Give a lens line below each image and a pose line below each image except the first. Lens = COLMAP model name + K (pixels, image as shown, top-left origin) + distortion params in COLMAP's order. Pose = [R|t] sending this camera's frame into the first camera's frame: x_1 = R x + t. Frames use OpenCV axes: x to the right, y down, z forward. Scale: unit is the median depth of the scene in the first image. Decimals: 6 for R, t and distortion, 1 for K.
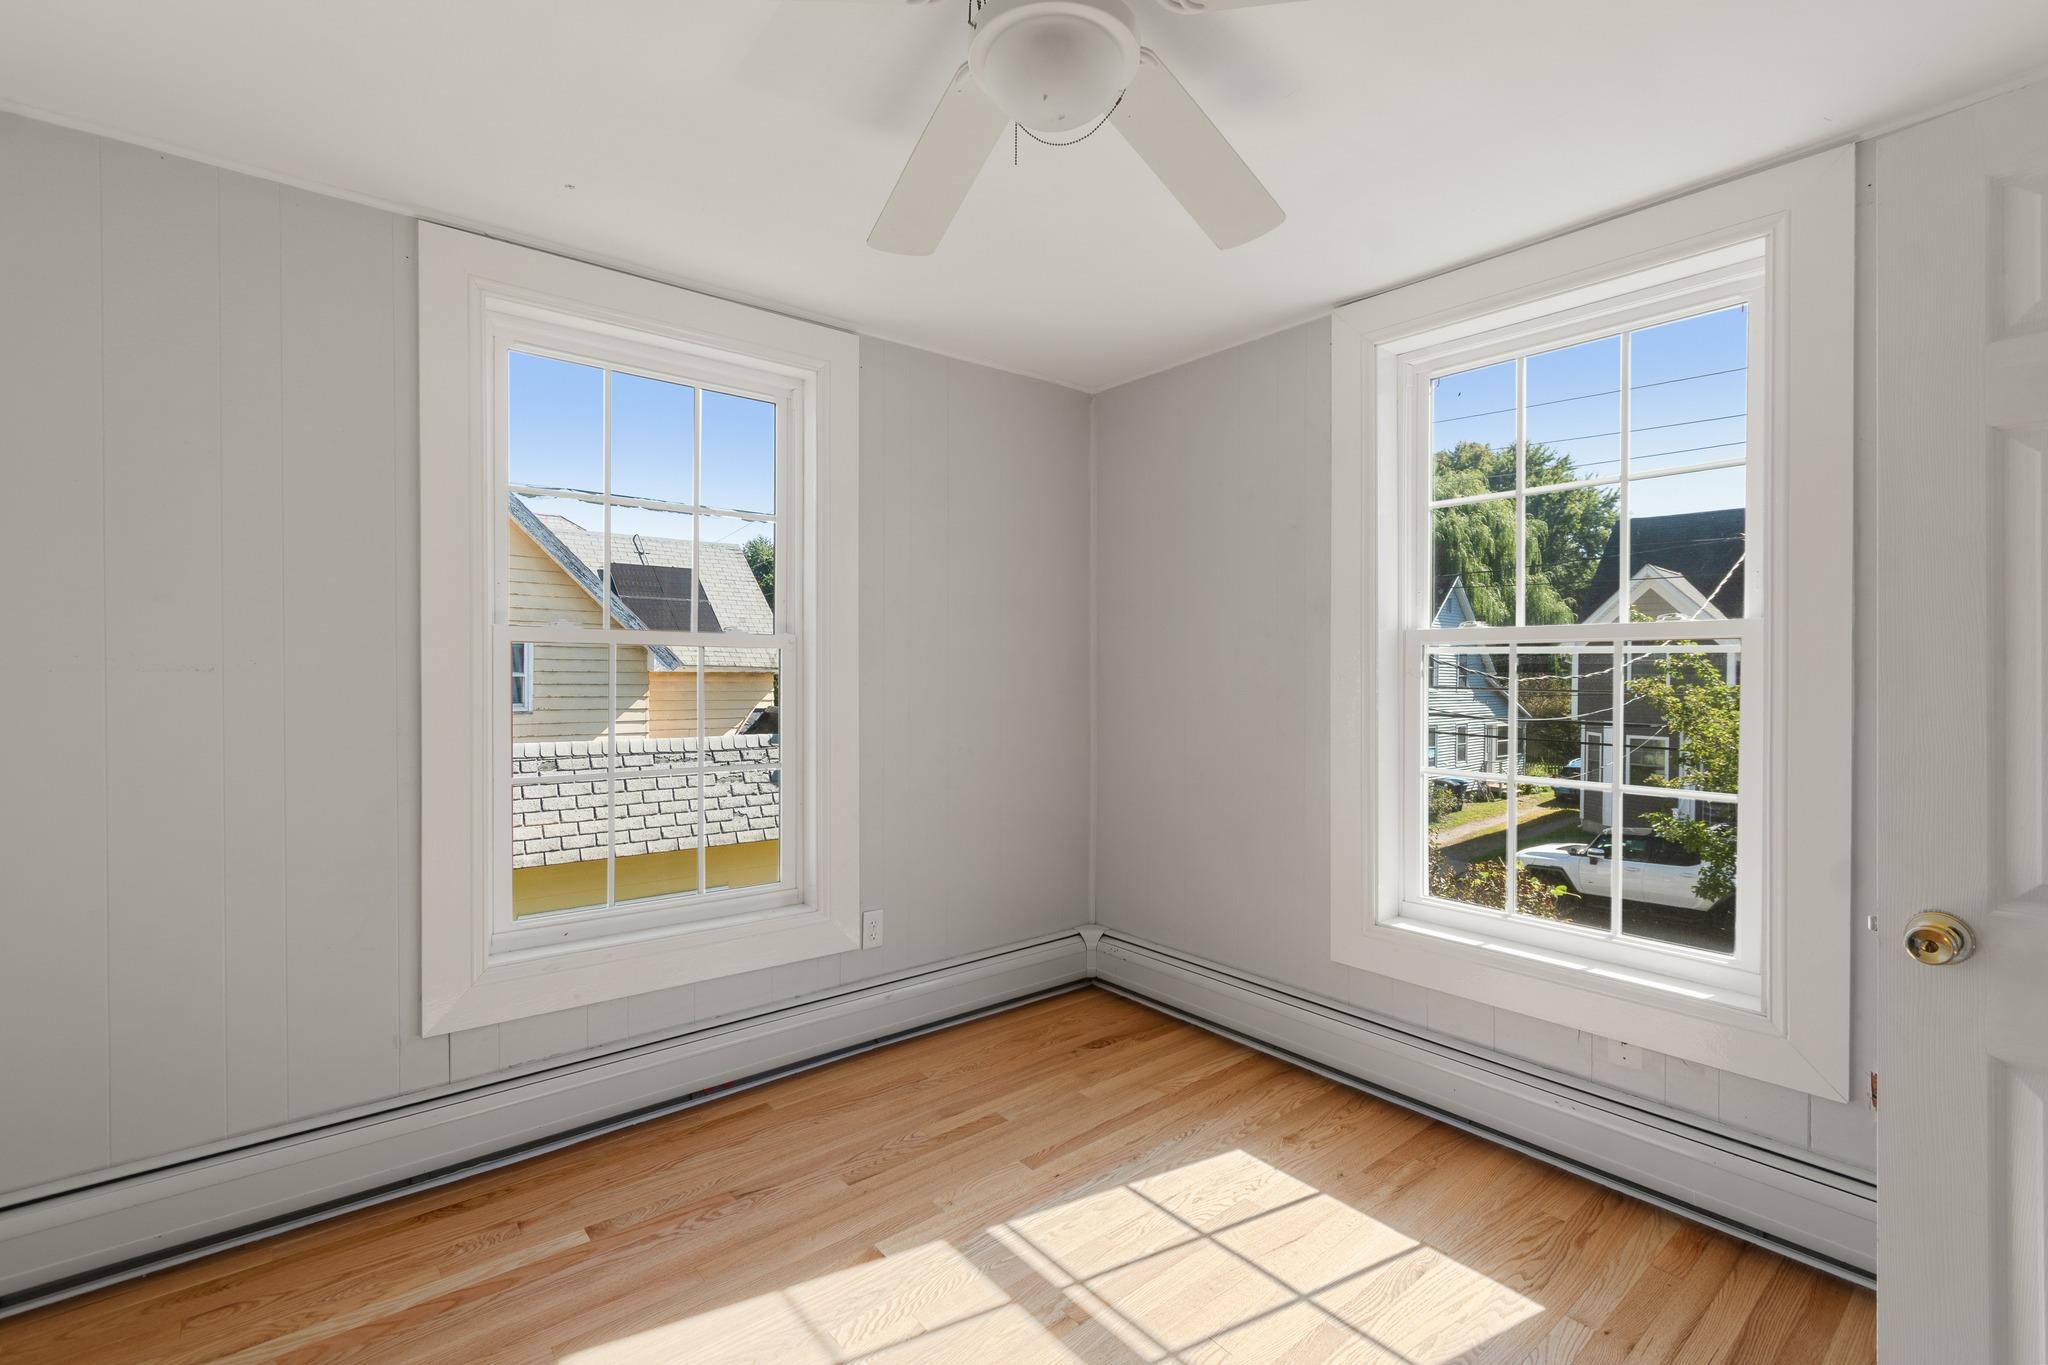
lens RADIAL K [[908.6, 0, 1022.6], [0, 908.6, 675.8], [0, 0, 1]] dist [0.003901, -0.002124]
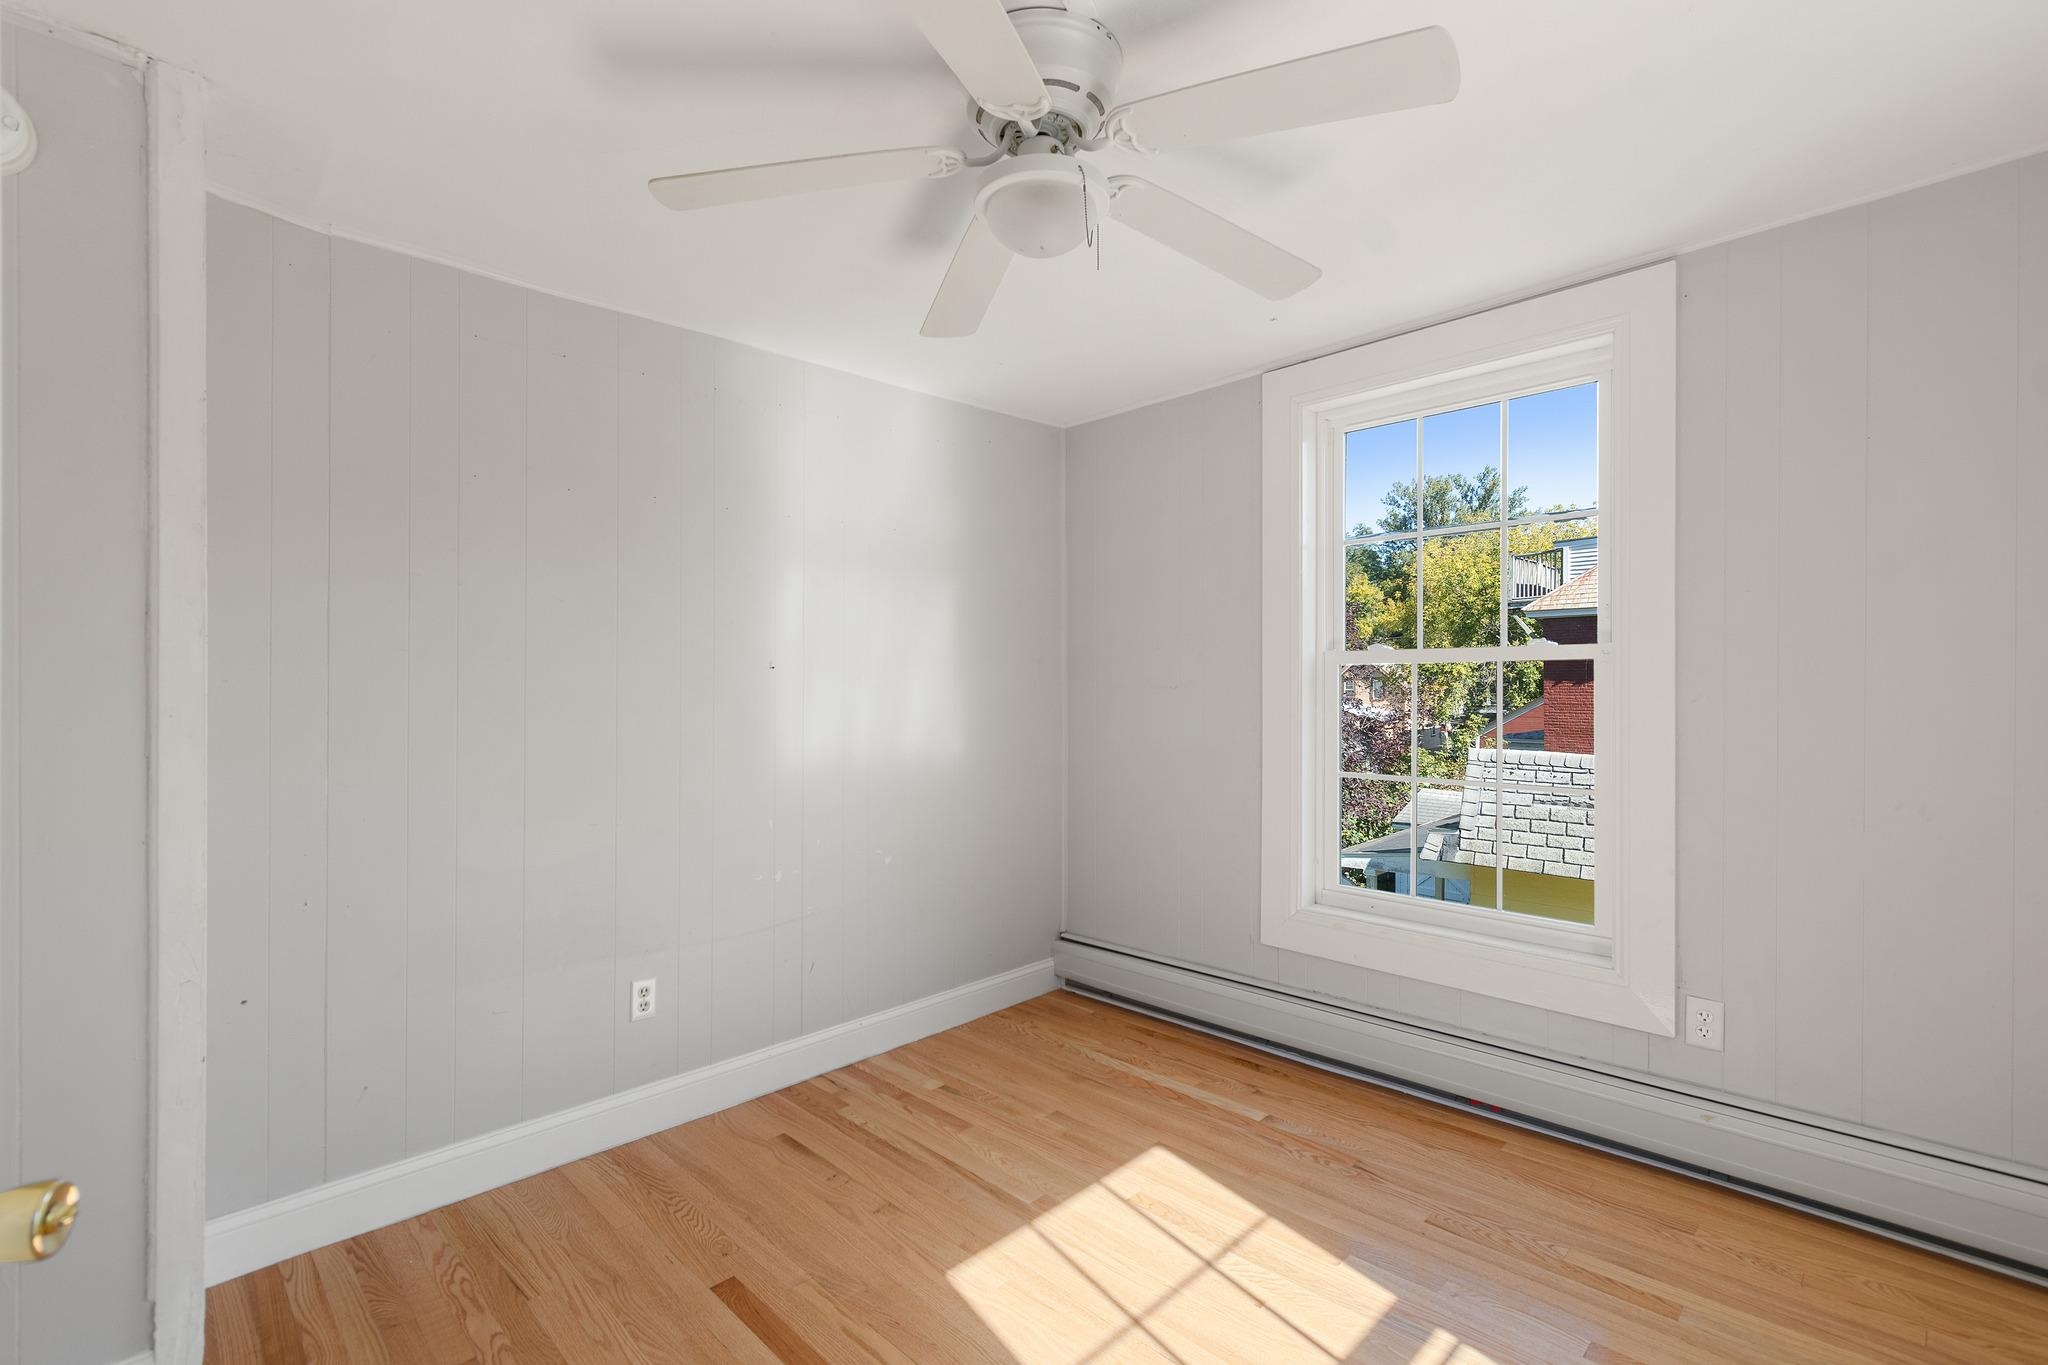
lens RADIAL K [[908.6, 0, 1022.7], [0, 908.6, 687.8], [0, 0, 1]] dist [0.003901, -0.002124]
pose [[0.106298, 0.004434, -0.994324, 0.669140], [0.005079, 0.999975, 0.005002, -0.013437], [0.994321, -0.005582, 0.106273, 0.439376]]
